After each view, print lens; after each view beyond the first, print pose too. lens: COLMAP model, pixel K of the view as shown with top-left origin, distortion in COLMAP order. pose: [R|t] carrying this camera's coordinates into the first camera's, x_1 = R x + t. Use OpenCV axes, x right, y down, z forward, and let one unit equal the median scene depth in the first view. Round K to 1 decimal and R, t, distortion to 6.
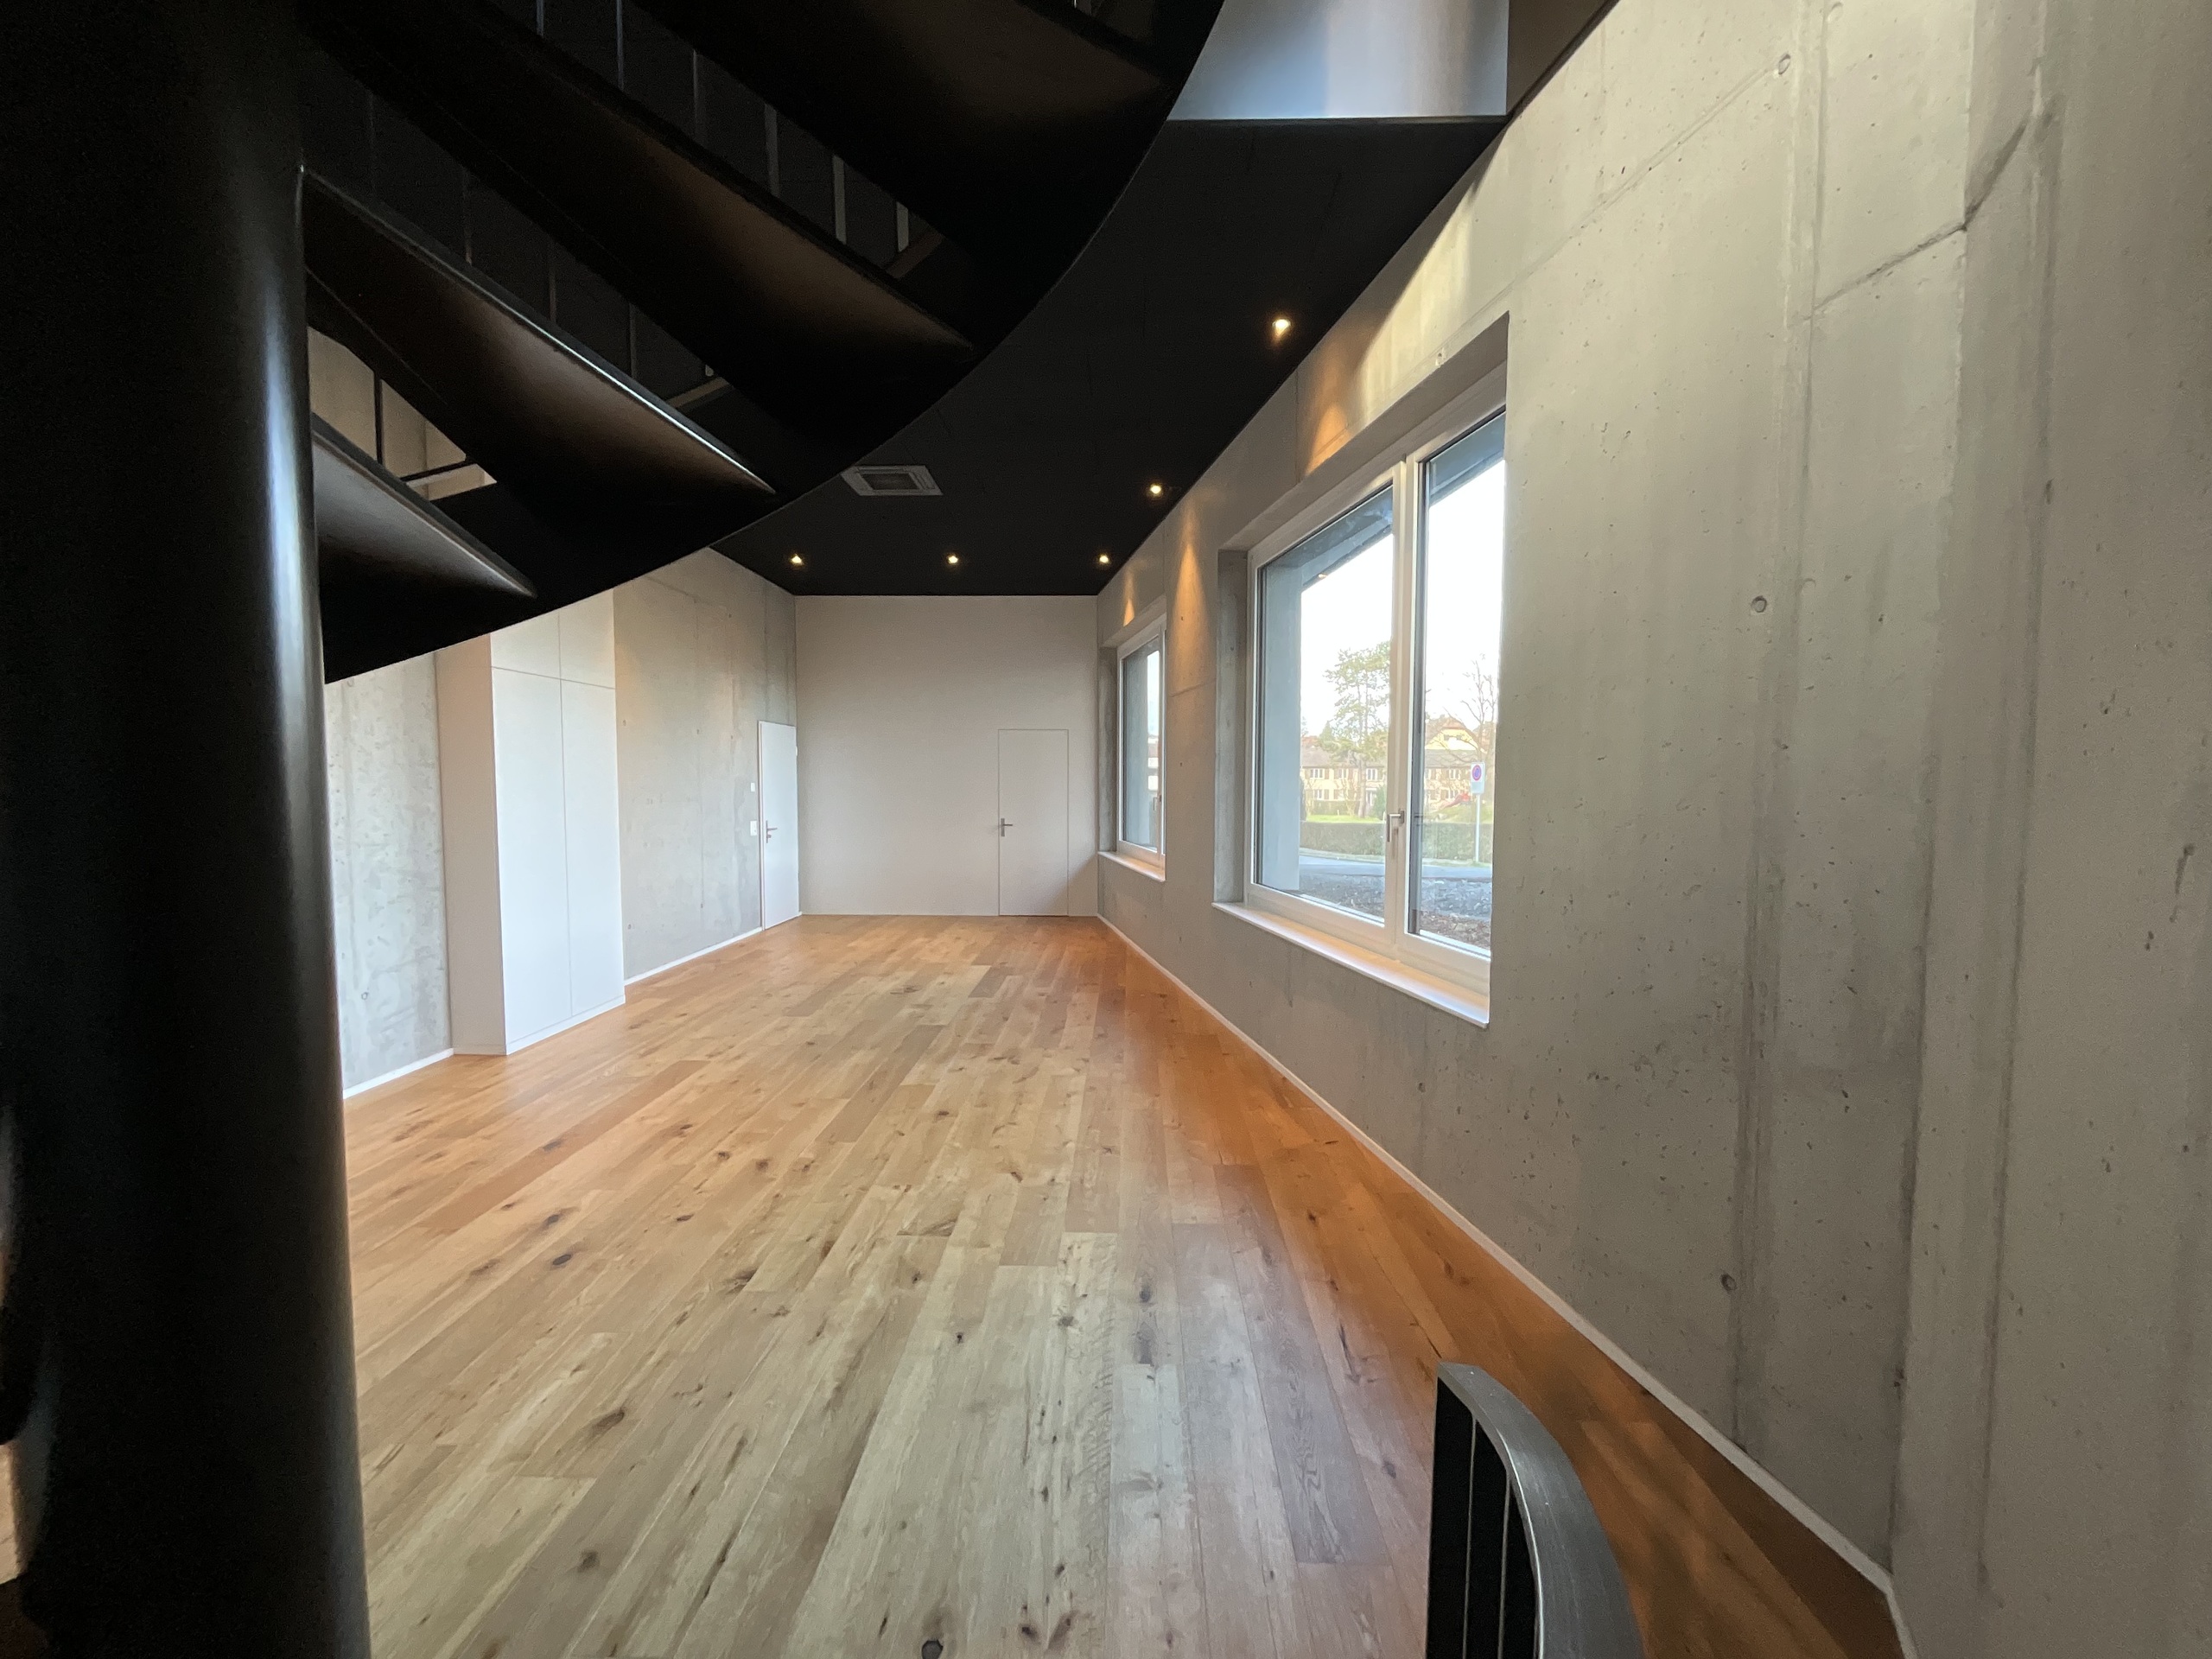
lens RADIAL K [[899.6, 0, 1113.2], [0, 899.6, 830.1], [0, 0, 1]] dist [0.001305, 0.000311]
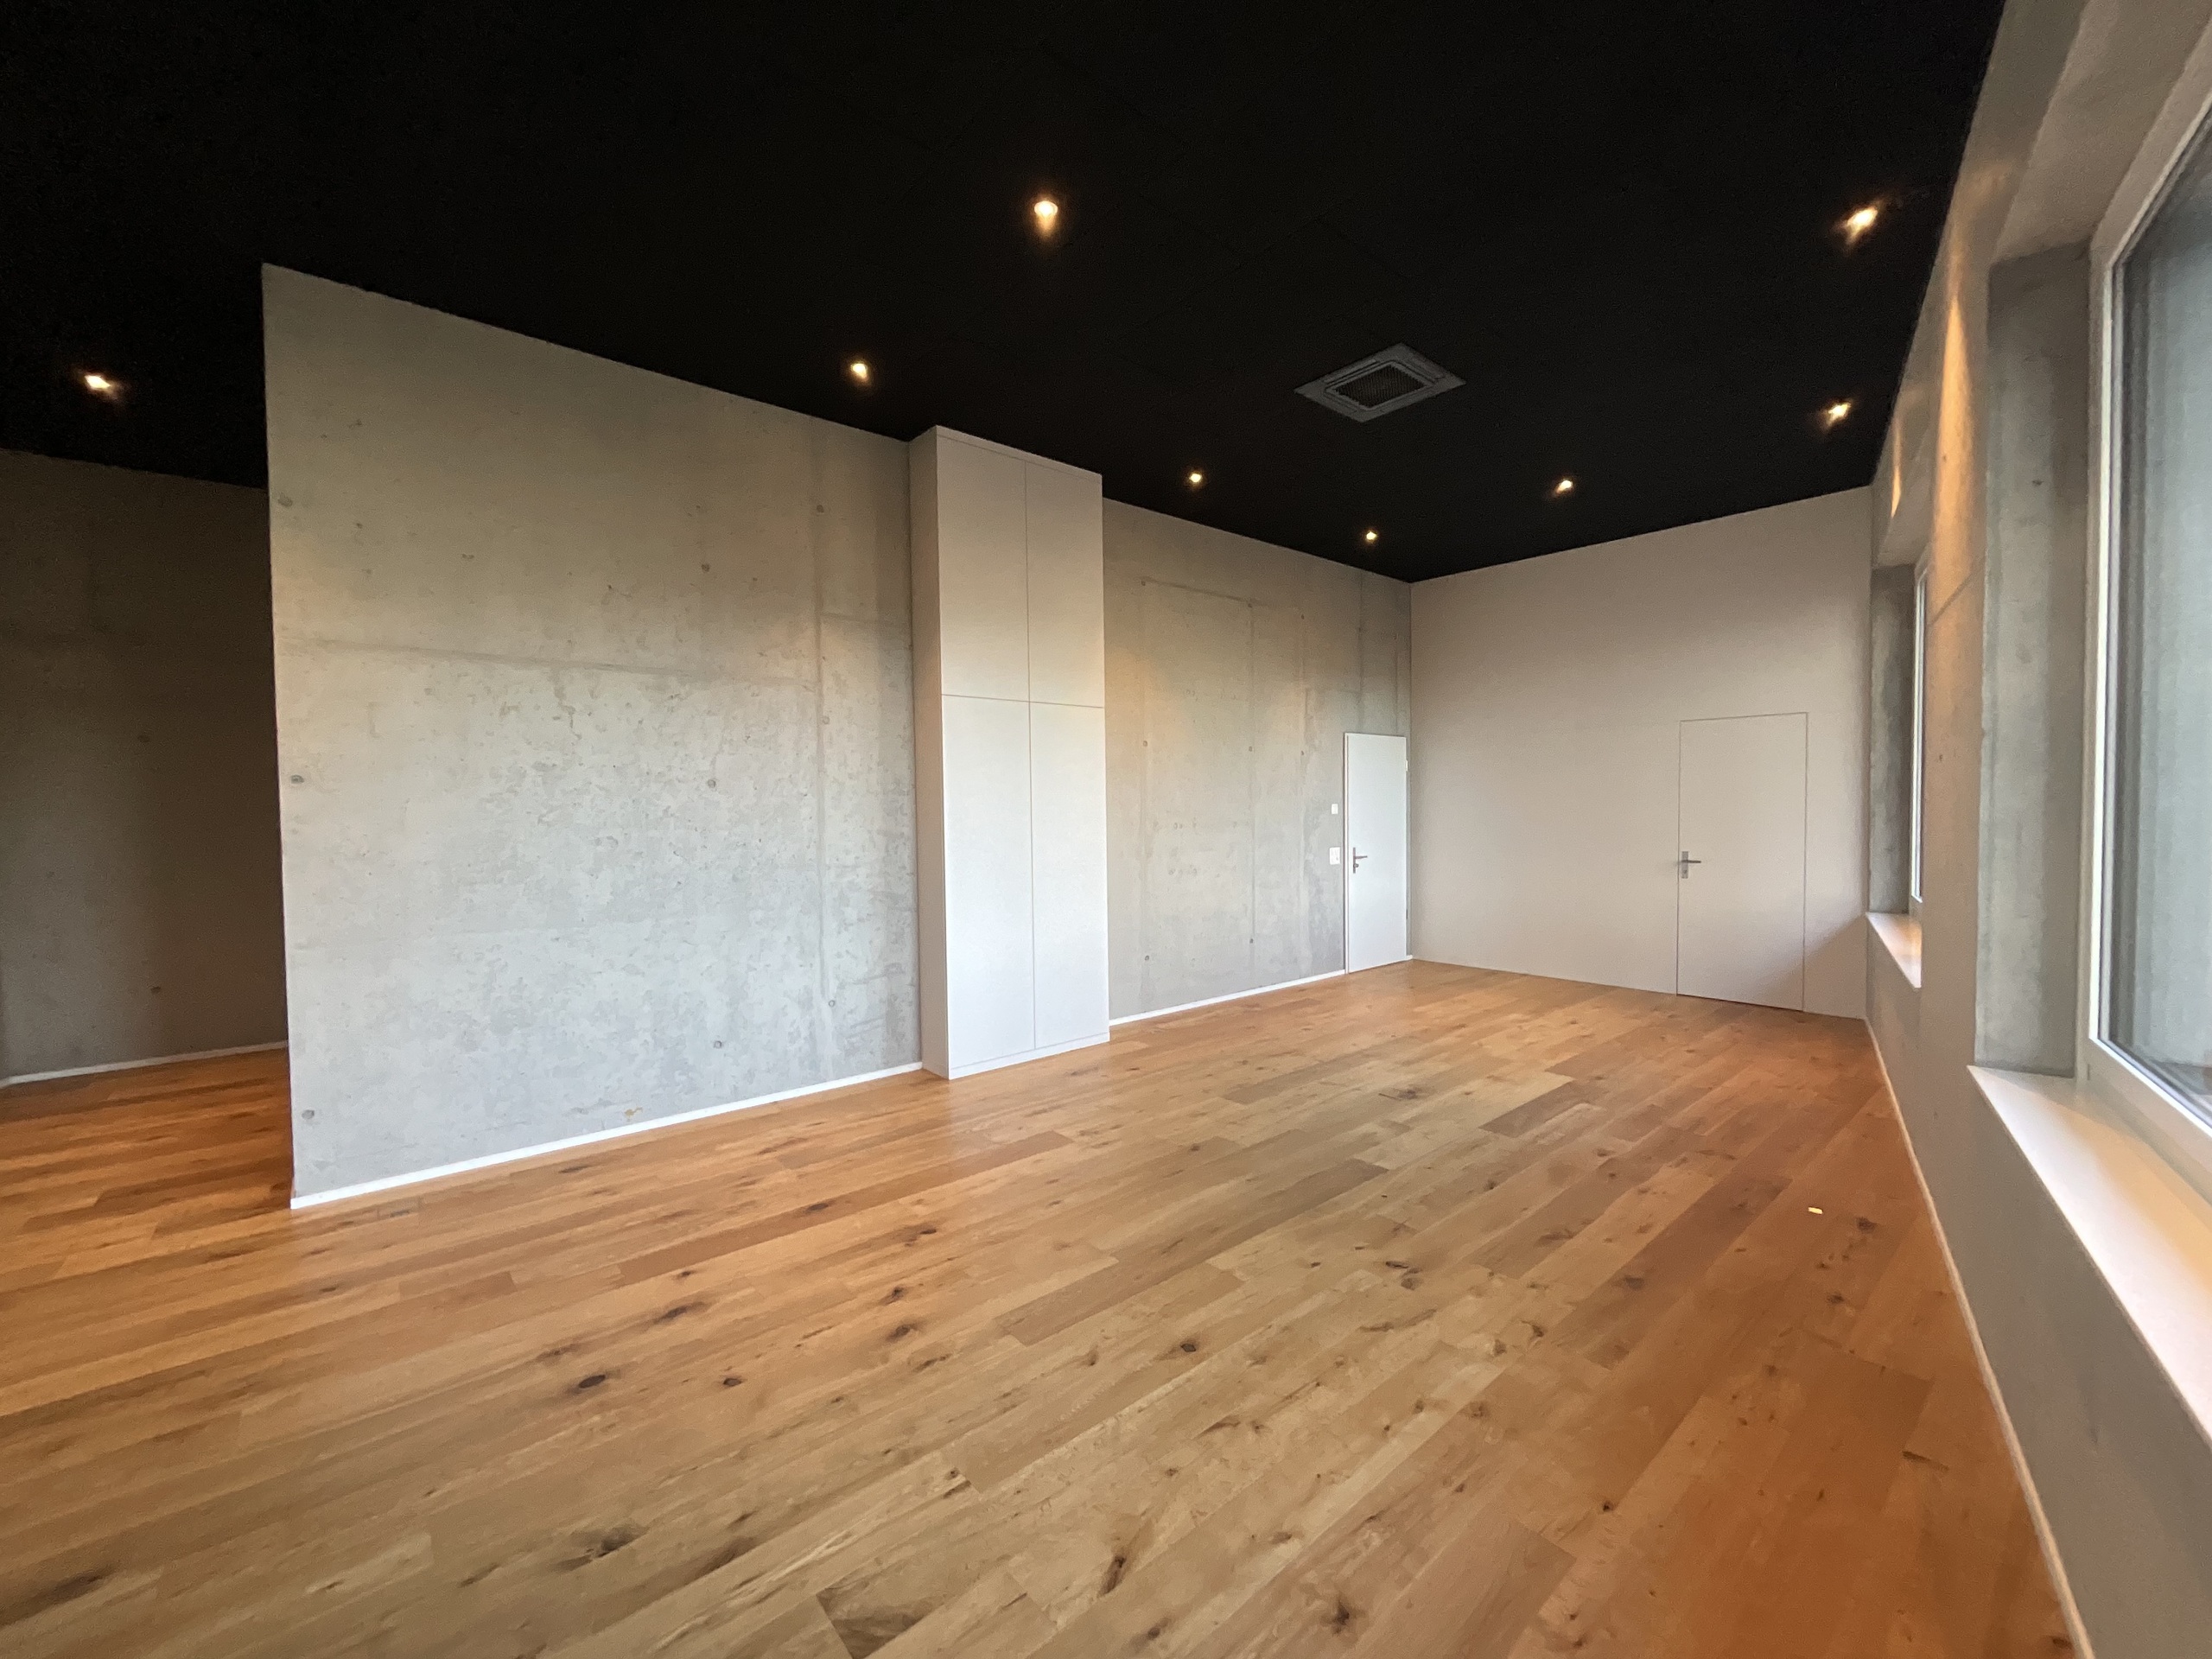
lens RADIAL K [[899.6, 0, 1113.2], [0, 899.6, 830.1], [0, 0, 1]] dist [0.001305, 0.000311]
pose [[0.665618, 0.010430, -0.746220, 0.197452], [-0.026068, 0.999617, -0.009281, -0.024259], [0.745837, 0.025630, 0.665635, 0.472617]]
